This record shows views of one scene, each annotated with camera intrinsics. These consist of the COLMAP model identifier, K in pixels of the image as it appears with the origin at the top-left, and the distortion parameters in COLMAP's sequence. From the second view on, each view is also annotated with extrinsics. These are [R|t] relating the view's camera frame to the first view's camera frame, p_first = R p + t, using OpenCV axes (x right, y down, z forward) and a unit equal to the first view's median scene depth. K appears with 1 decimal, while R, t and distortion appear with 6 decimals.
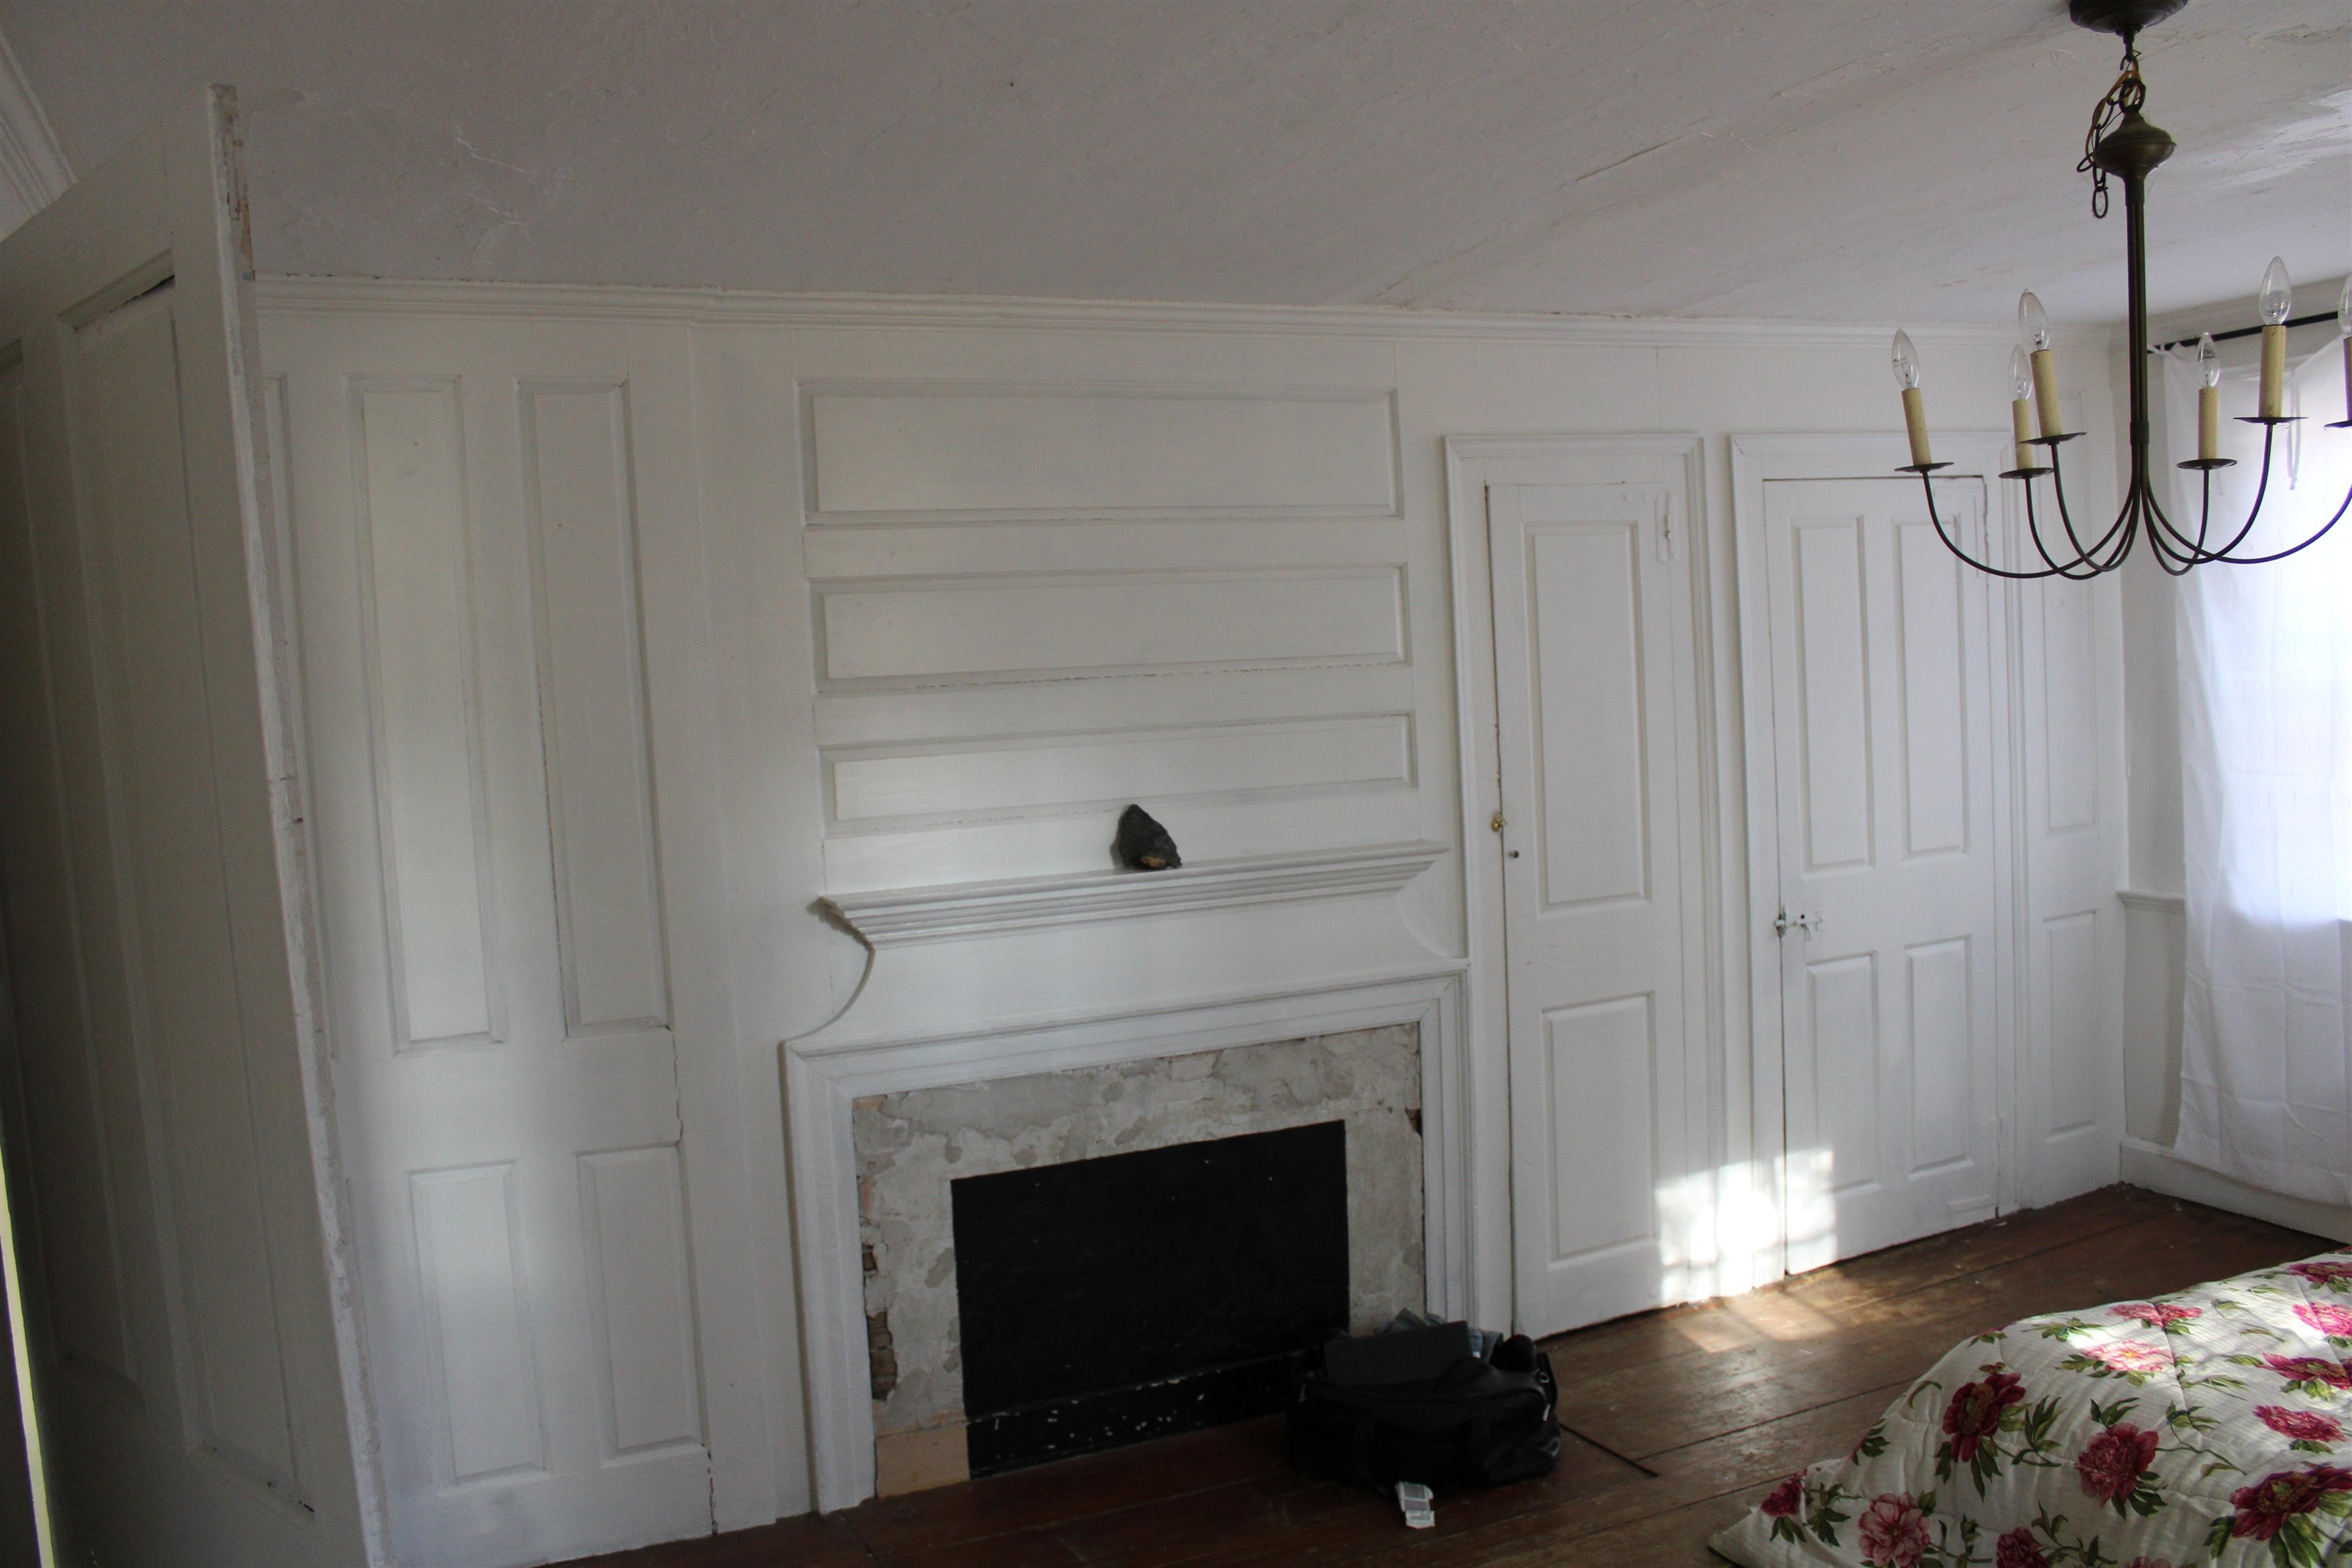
lens RADIAL K [[1943.7, 0, 1173.8], [0, 1943.7, 764.7], [0, 0, 1]] dist [-0.161390, 0.140733]
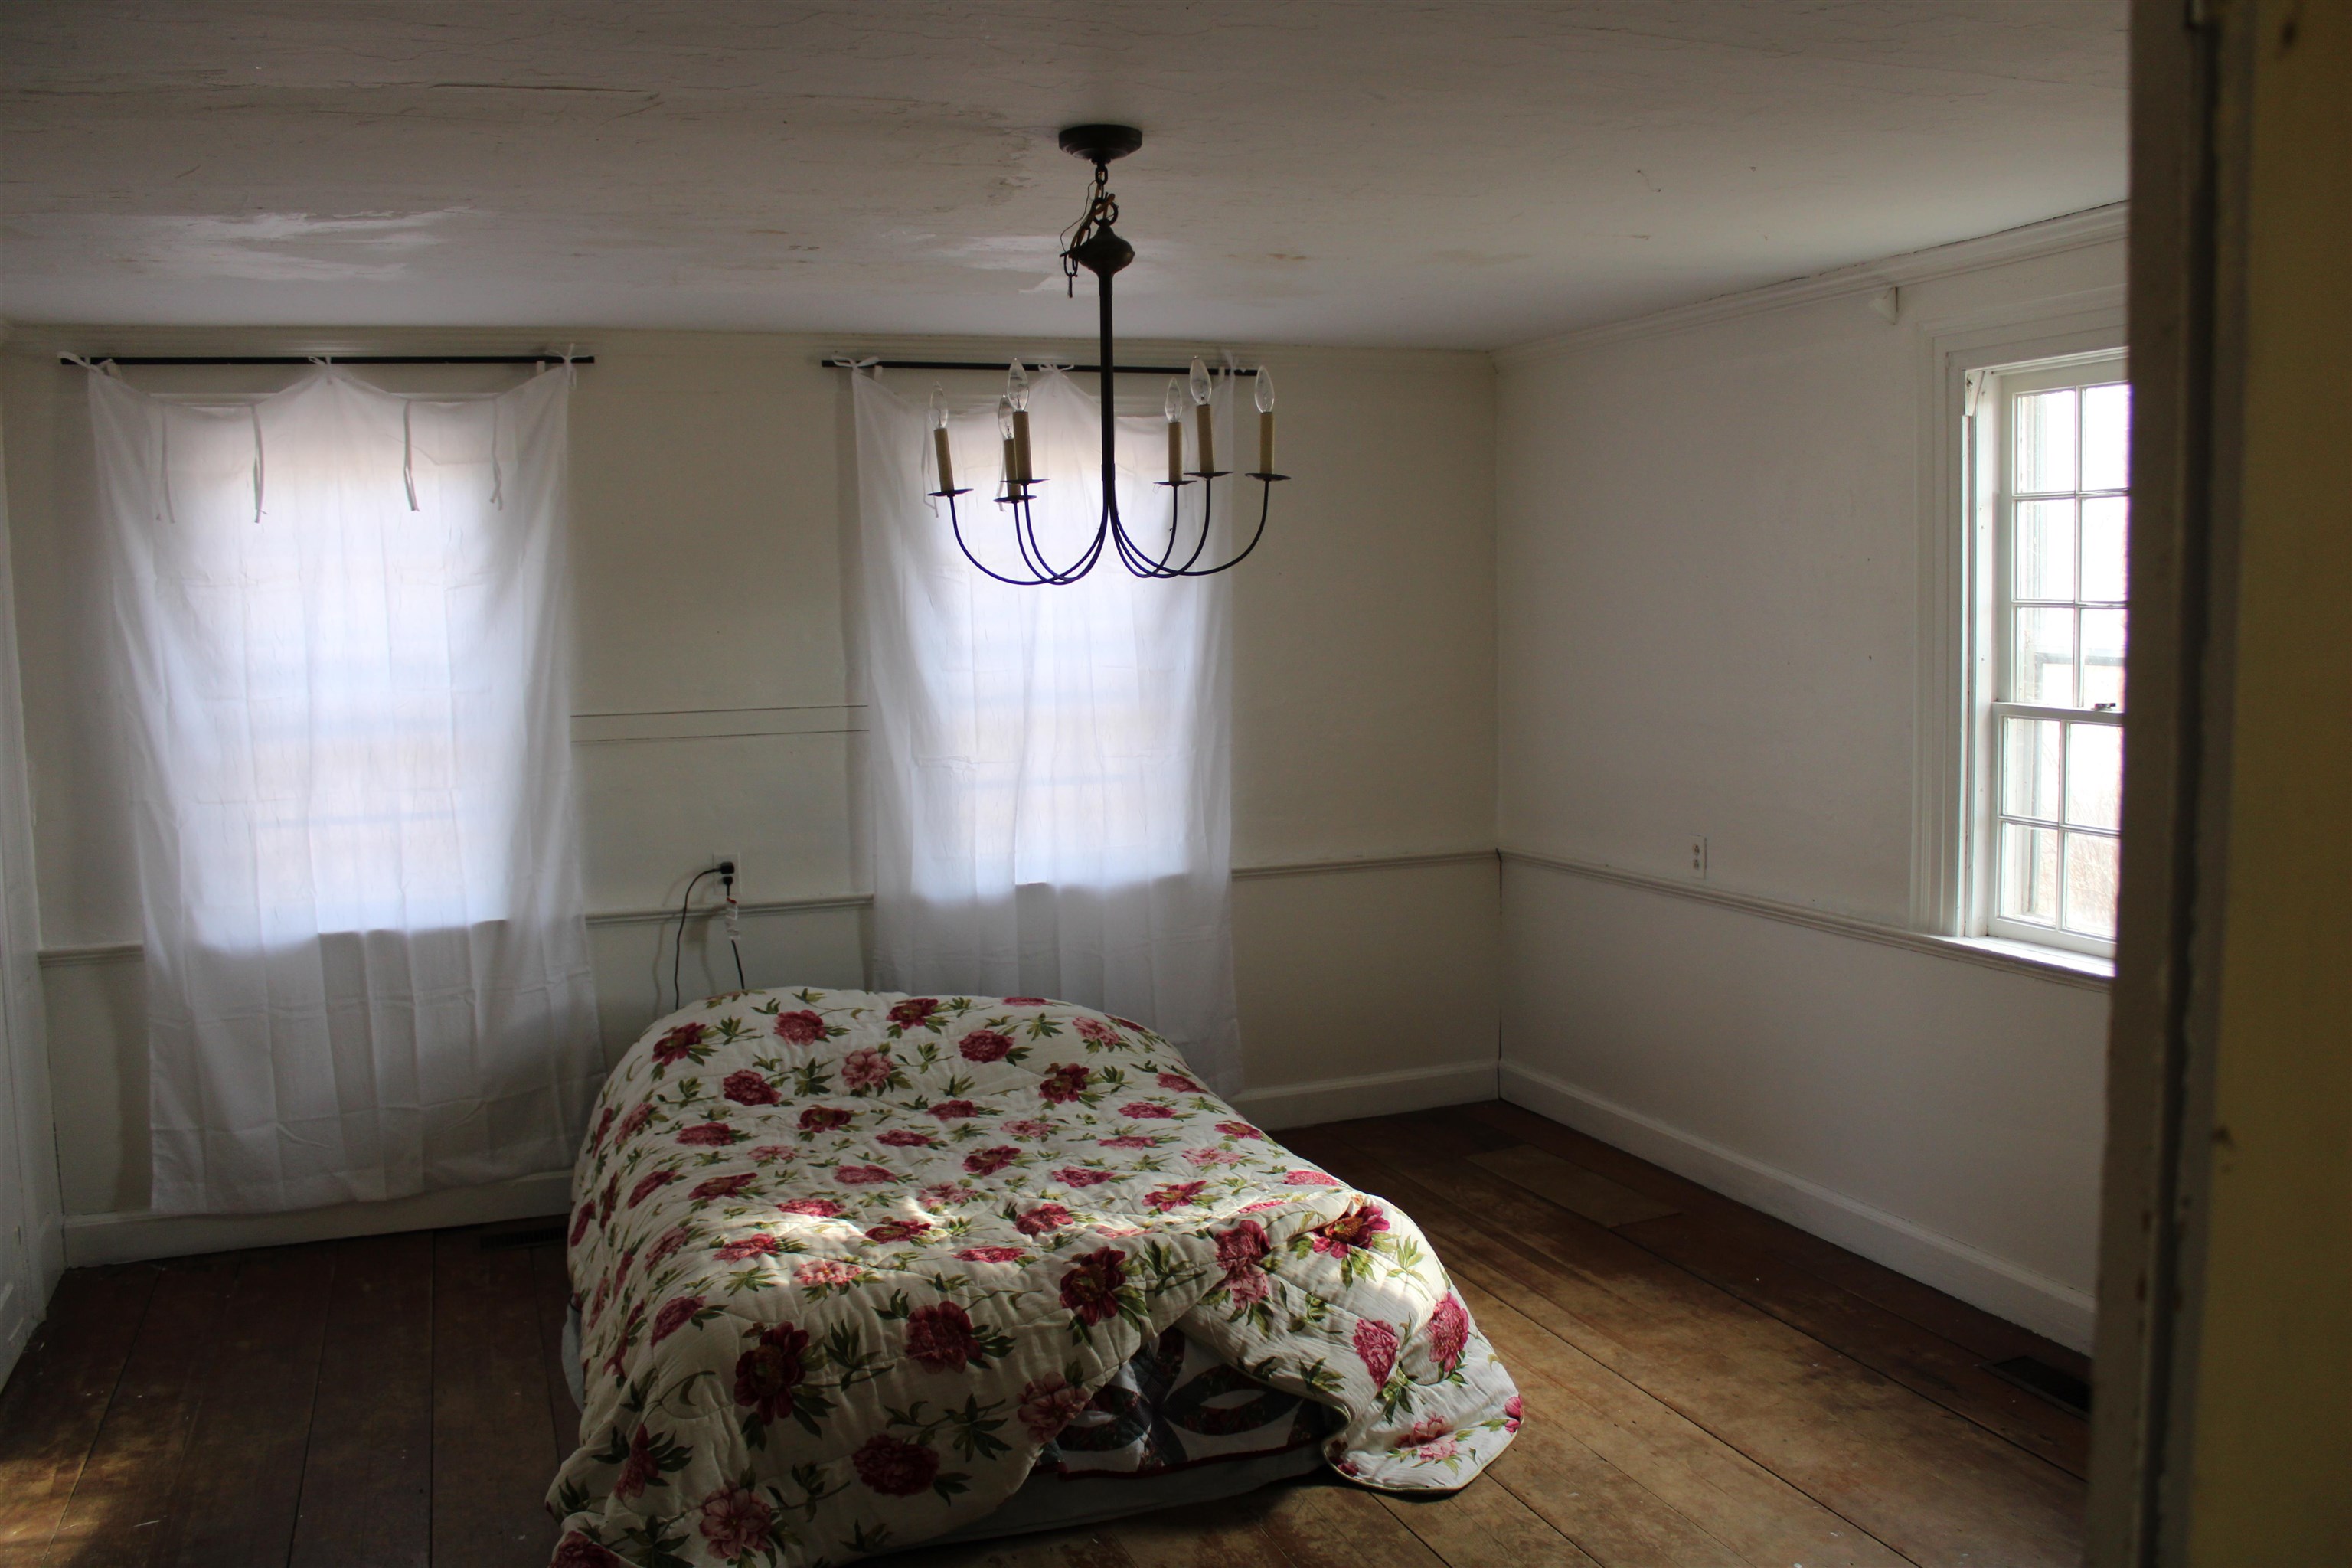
lens RADIAL K [[1945.1, 0, 1175.3], [0, 1945.1, 767.9], [0, 0, 1]] dist [-0.158994, 0.138778]
pose [[0.053850, -0.040029, 0.997746, -0.491265], [0.080718, 0.996101, 0.035606, -0.011498], [-0.995281, 0.078618, 0.056871, 0.541761]]
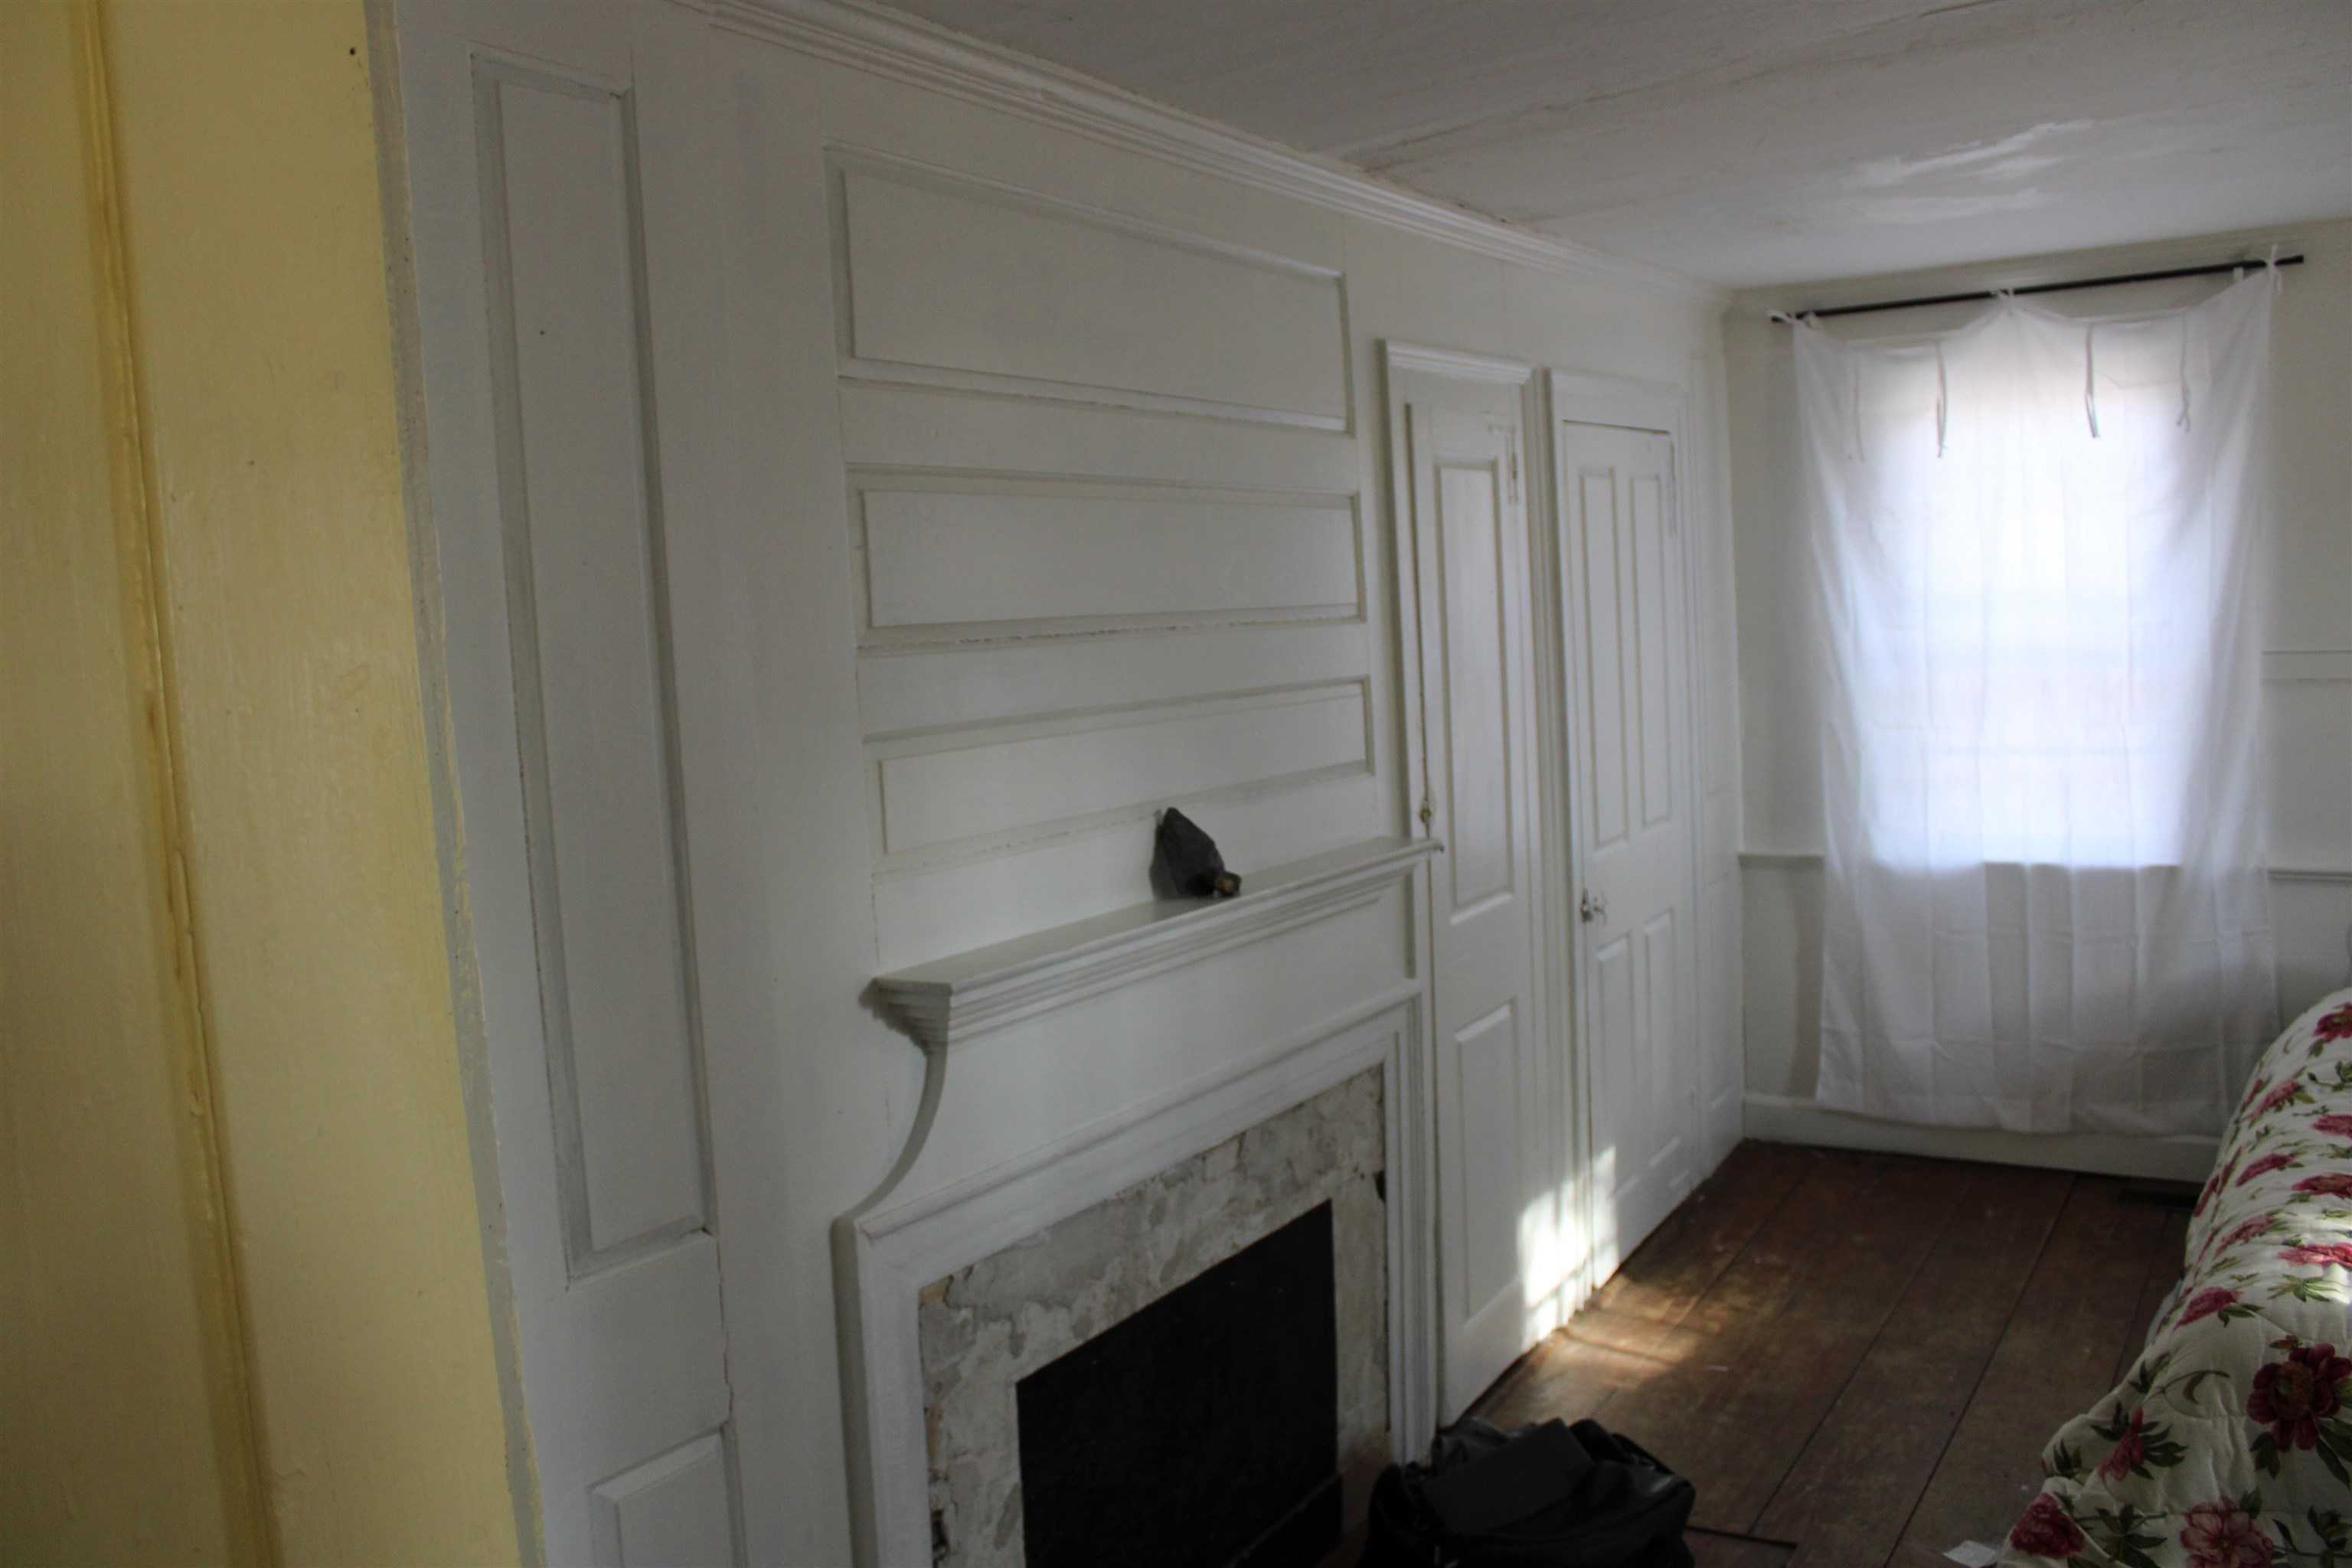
lens RADIAL K [[1943.7, 0, 1173.8], [0, 1943.7, 764.7], [0, 0, 1]] dist [-0.161390, 0.140733]
pose [[0.834968, -0.040087, 0.548837, -0.427833], [0.043162, 0.999041, 0.007305, -0.000788], [-0.548603, 0.017589, 0.835898, 0.415663]]
